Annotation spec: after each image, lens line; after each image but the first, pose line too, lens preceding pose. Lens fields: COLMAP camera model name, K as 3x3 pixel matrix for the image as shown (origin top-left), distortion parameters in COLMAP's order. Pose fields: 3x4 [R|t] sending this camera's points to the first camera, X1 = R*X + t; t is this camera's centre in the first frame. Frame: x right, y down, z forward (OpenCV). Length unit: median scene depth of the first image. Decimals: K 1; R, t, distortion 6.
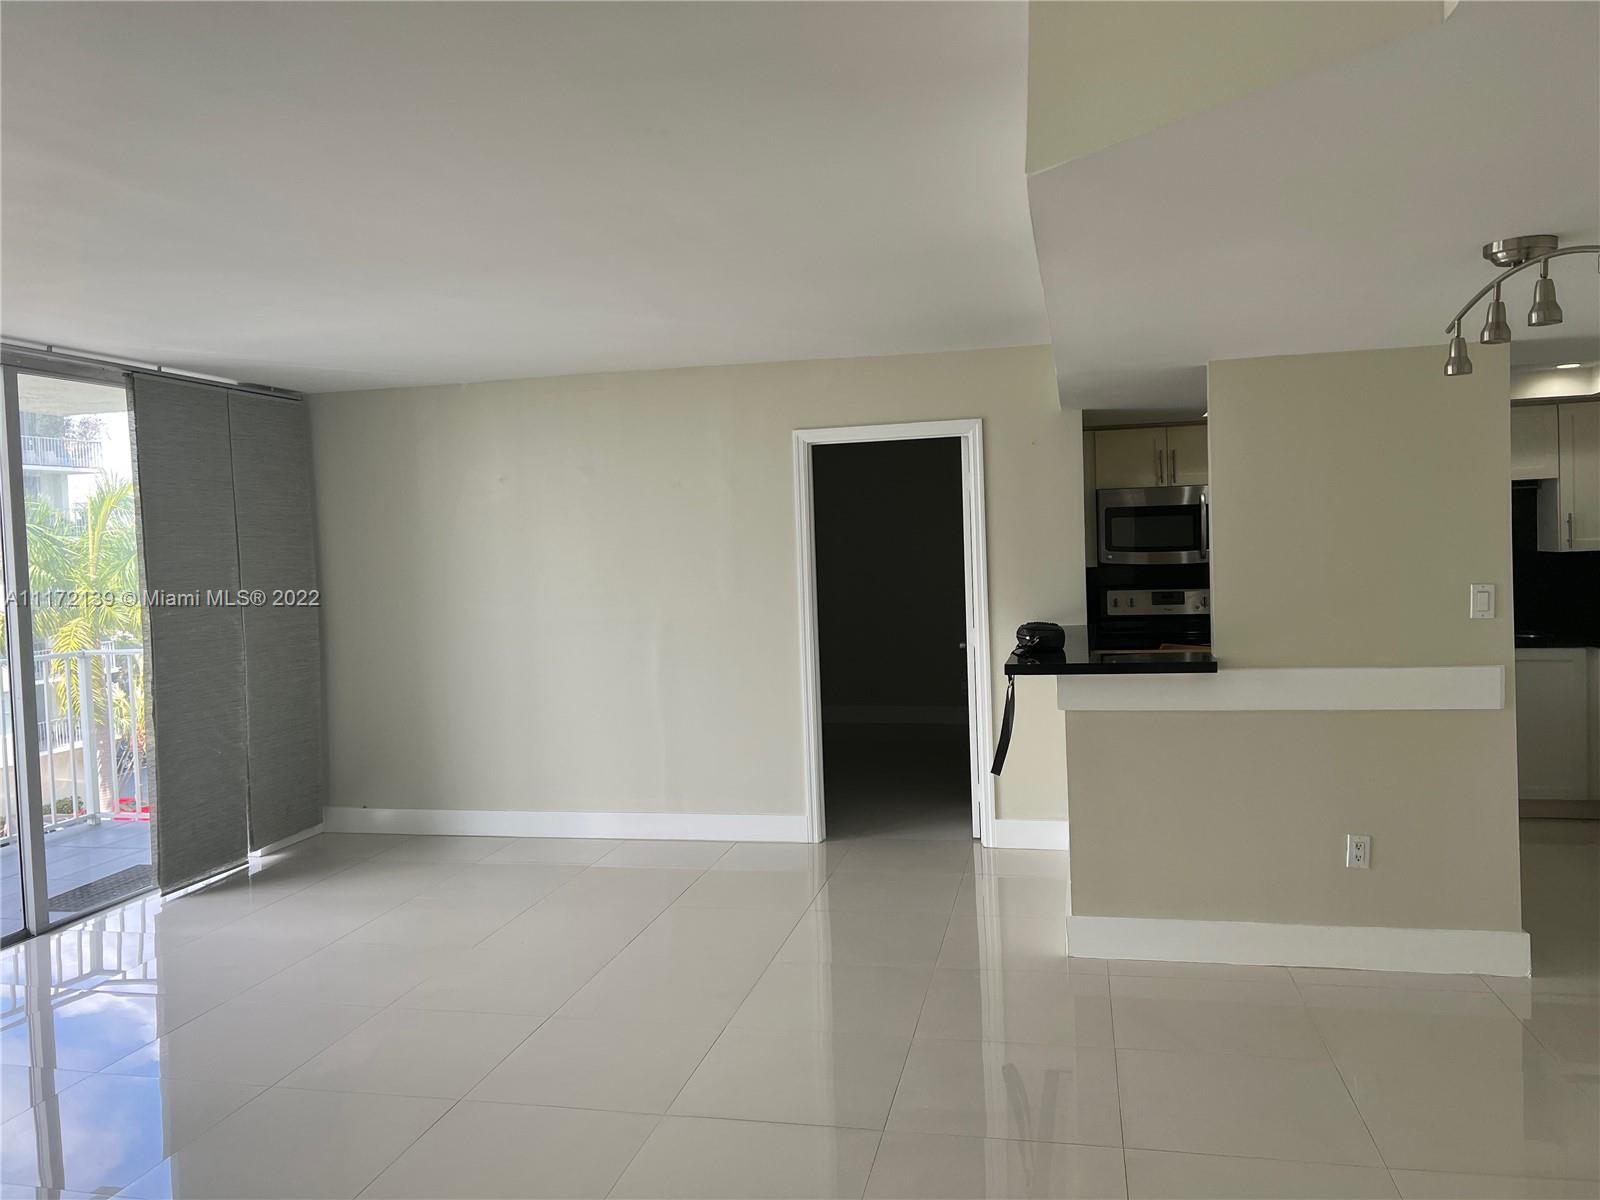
lens RADIAL K [[1196.8, 0, 815.8], [0, 1196.8, 588.9], [0, 0, 1]] dist [0.065310, -0.064132]
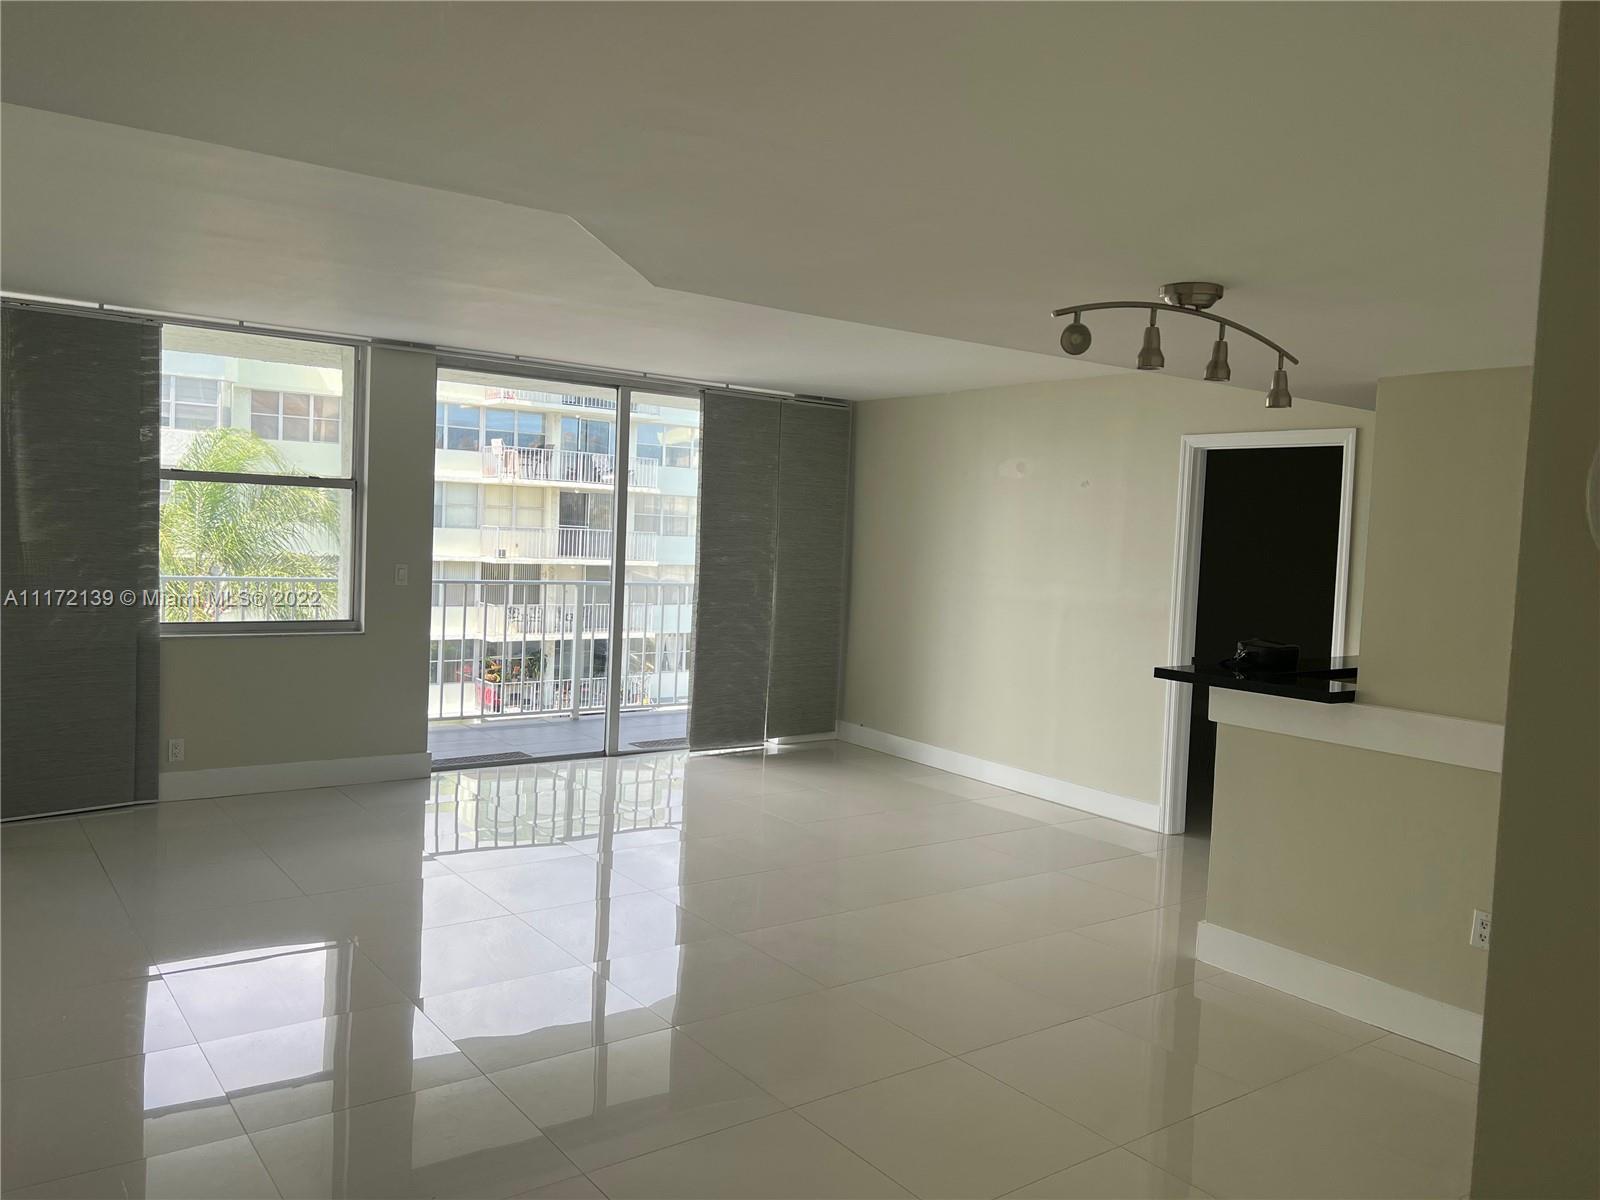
lens RADIAL K [[1196.8, 0, 814.2], [0, 1196.8, 599.3], [0, 0, 1]] dist [0.065310, -0.064132]
pose [[0.756321, 0.108291, -0.645176, 0.434404], [-0.096198, 0.993894, 0.054052, -0.017489], [0.647090, 0.021184, 0.762119, -0.000994]]
